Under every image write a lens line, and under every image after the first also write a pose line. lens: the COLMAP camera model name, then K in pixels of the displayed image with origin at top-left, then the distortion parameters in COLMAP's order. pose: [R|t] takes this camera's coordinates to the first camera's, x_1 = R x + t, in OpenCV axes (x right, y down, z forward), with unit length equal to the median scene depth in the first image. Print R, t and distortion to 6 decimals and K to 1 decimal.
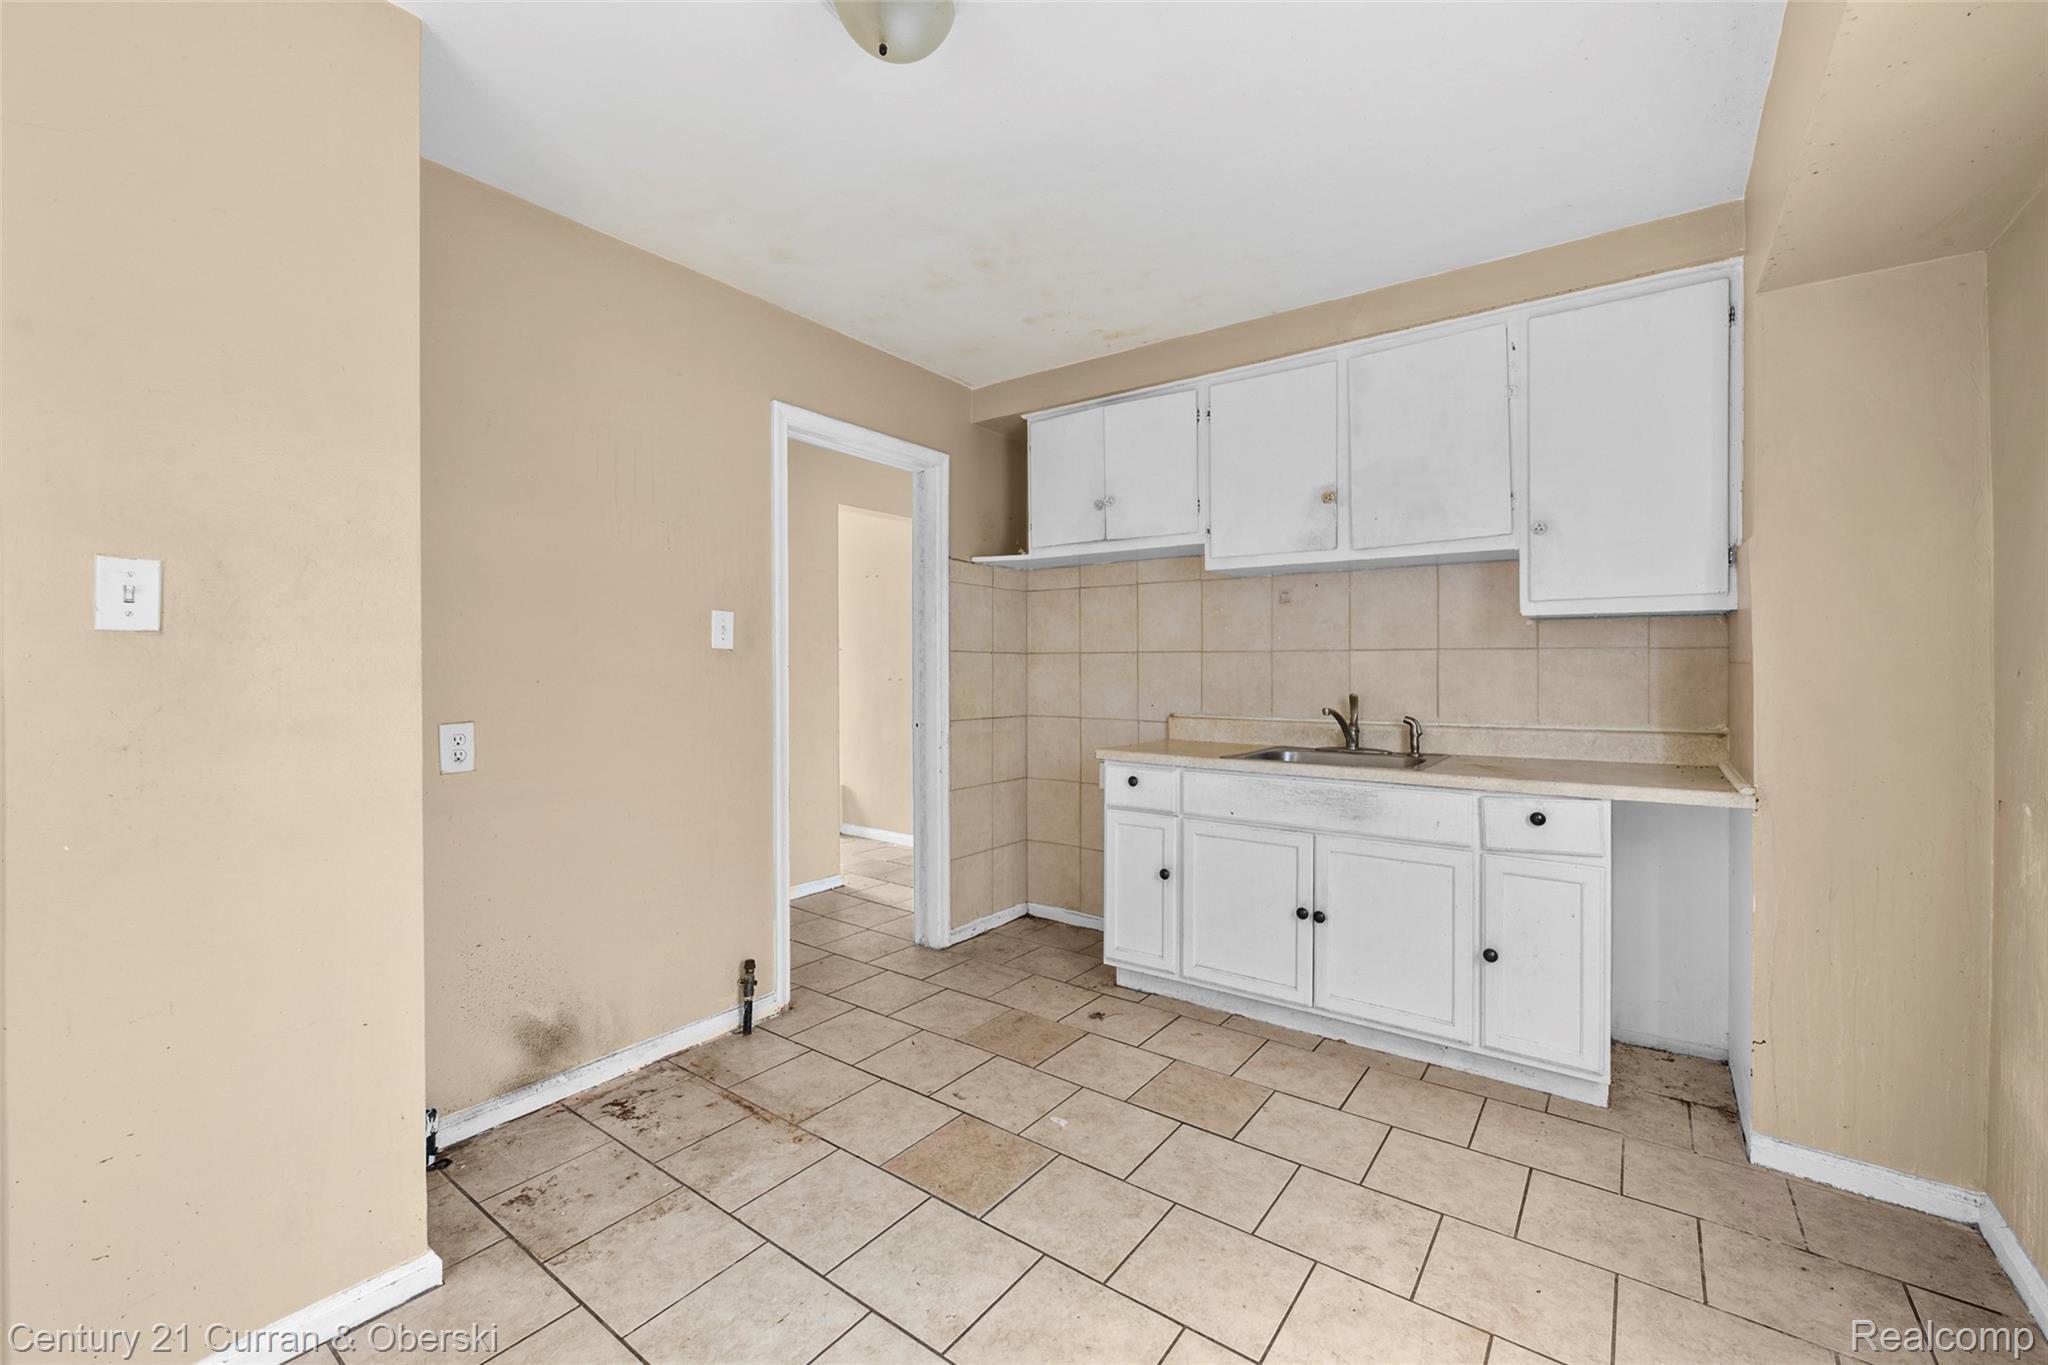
lens RADIAL K [[836.6, 0, 1018.8], [0, 836.6, 672.6], [0, 0, 1]] dist [-0.003507, 0.000492]
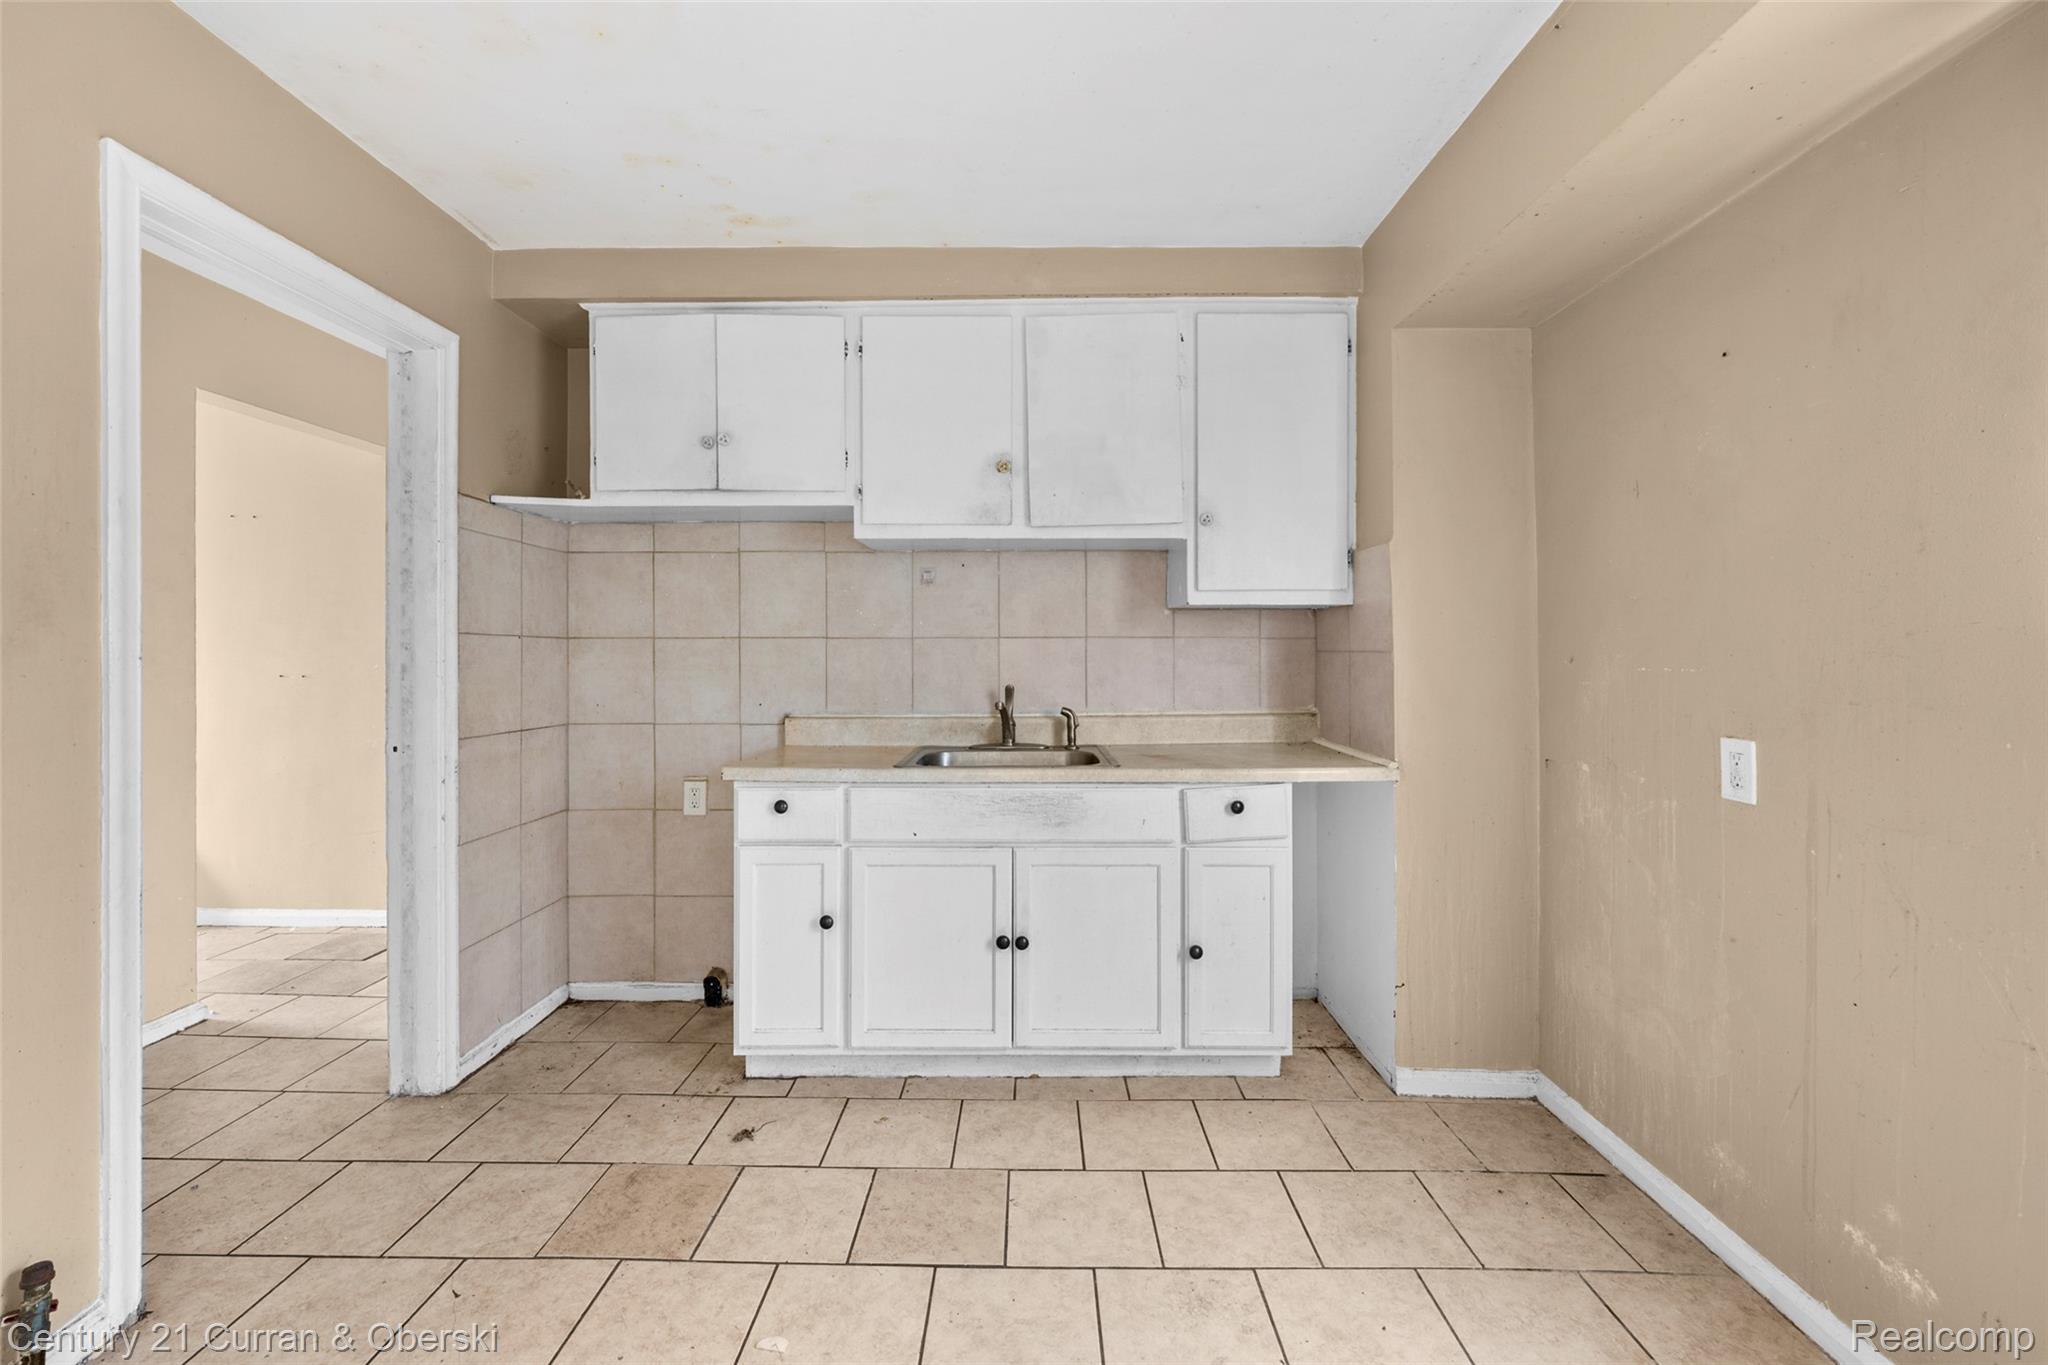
lens RADIAL K [[836.6, 0, 1016.3], [0, 836.6, 649.9], [0, 0, 1]] dist [-0.003507, 0.000492]
pose [[0.810009, 0.001021, 0.586417, -0.144174], [0.006049, 0.999931, -0.010097, -0.004175], [-0.586387, 0.011726, 0.809946, 0.270351]]
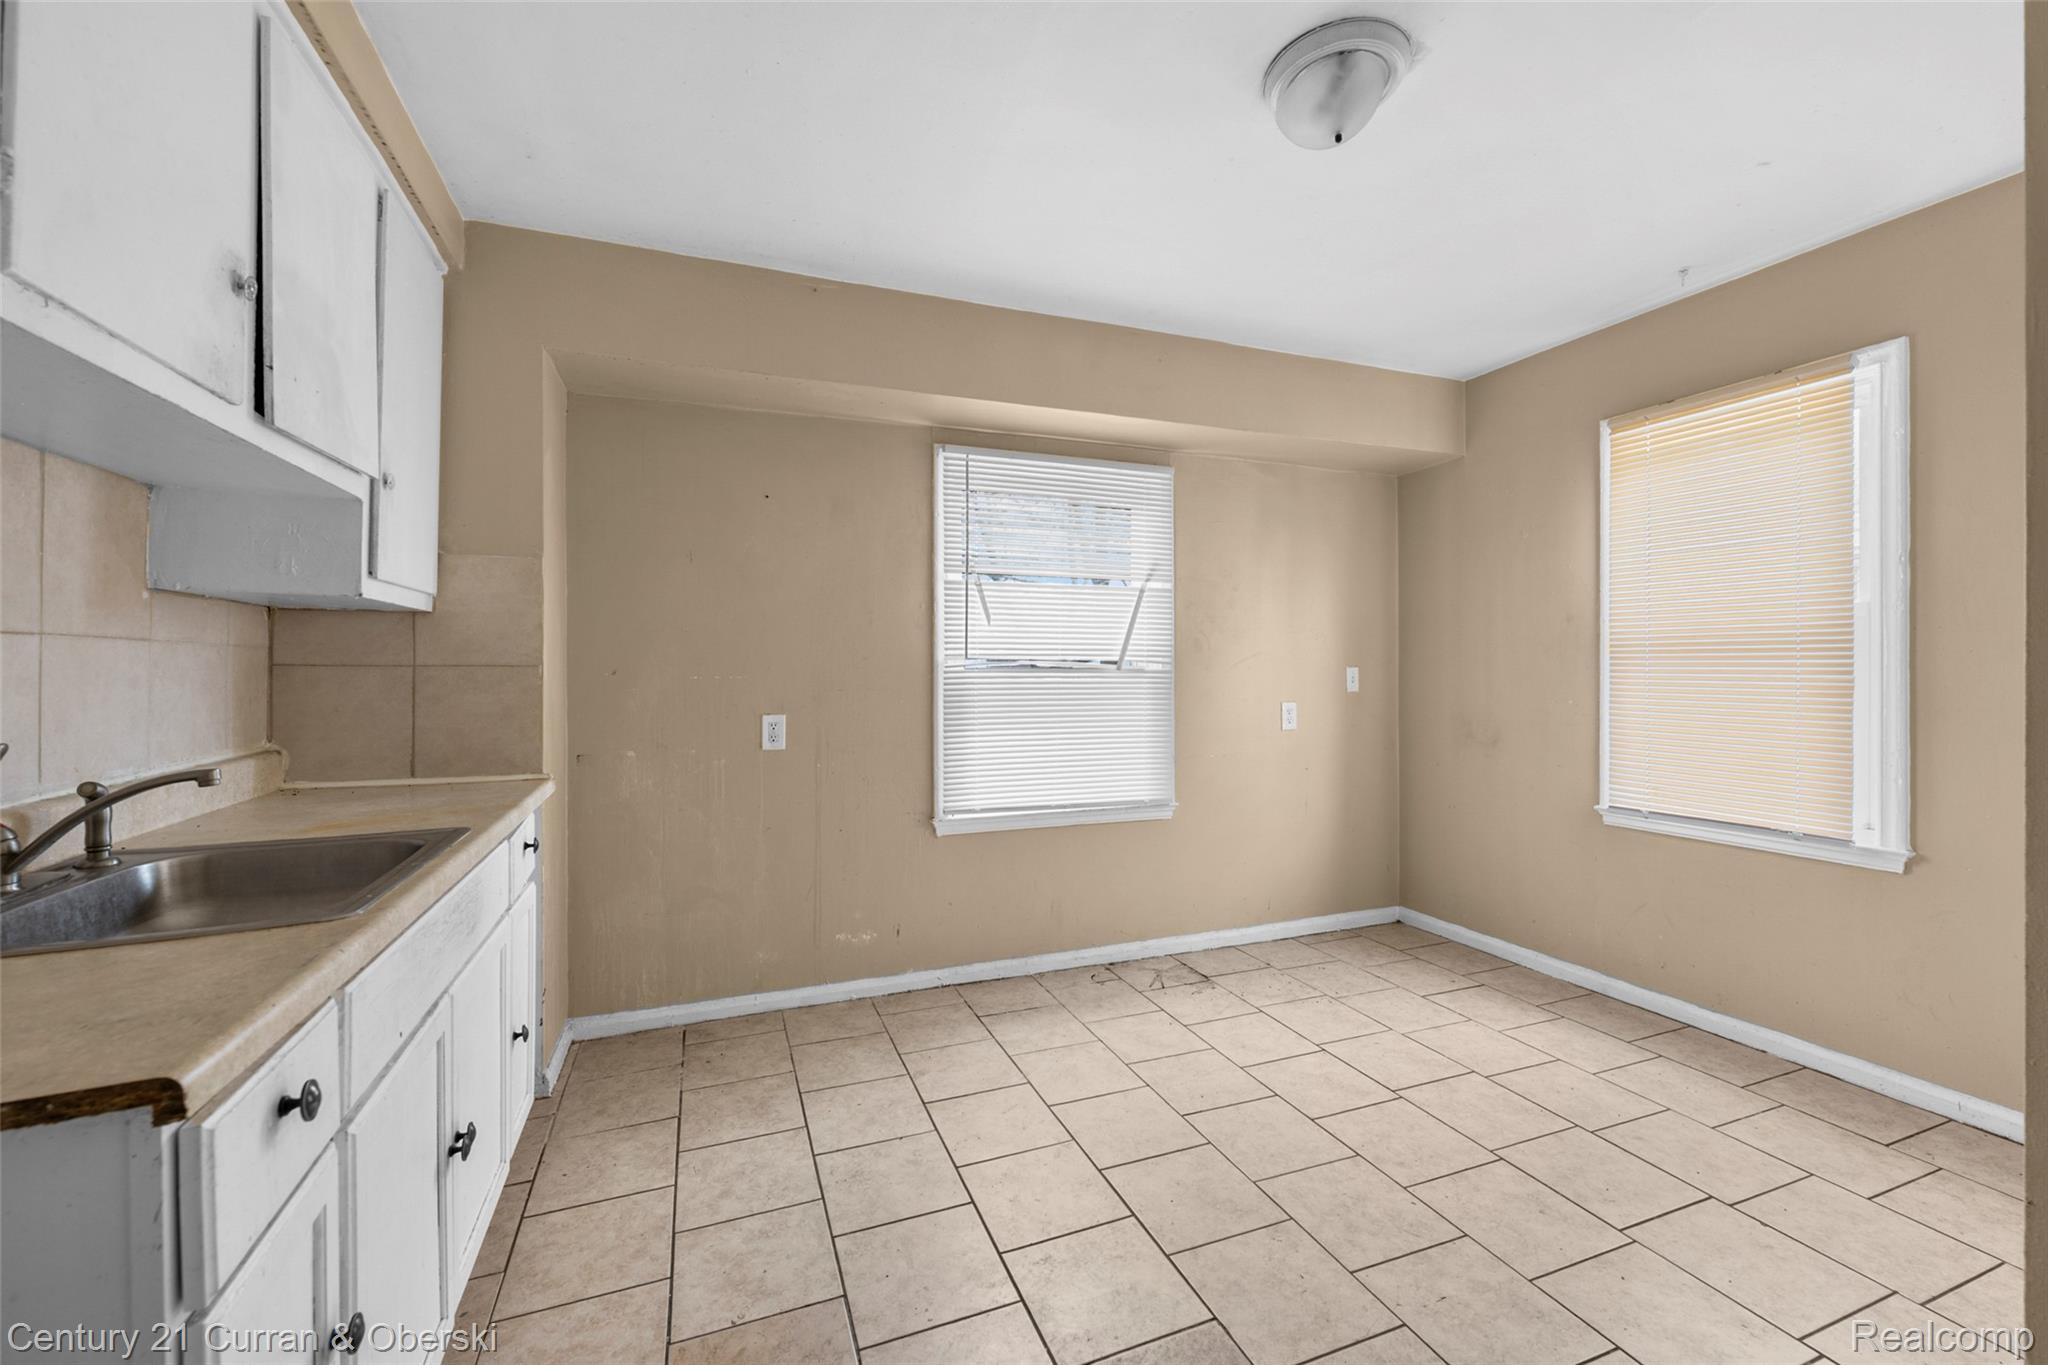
lens RADIAL K [[836.6, 0, 1027.8], [0, 836.6, 670.6], [0, 0, 1]] dist [-0.003507, 0.000492]
pose [[-0.853372, 0.001669, 0.521299, -0.209877], [0.008461, 0.999907, 0.010650, -0.008167], [-0.521233, 0.013499, -0.853308, 1.165100]]
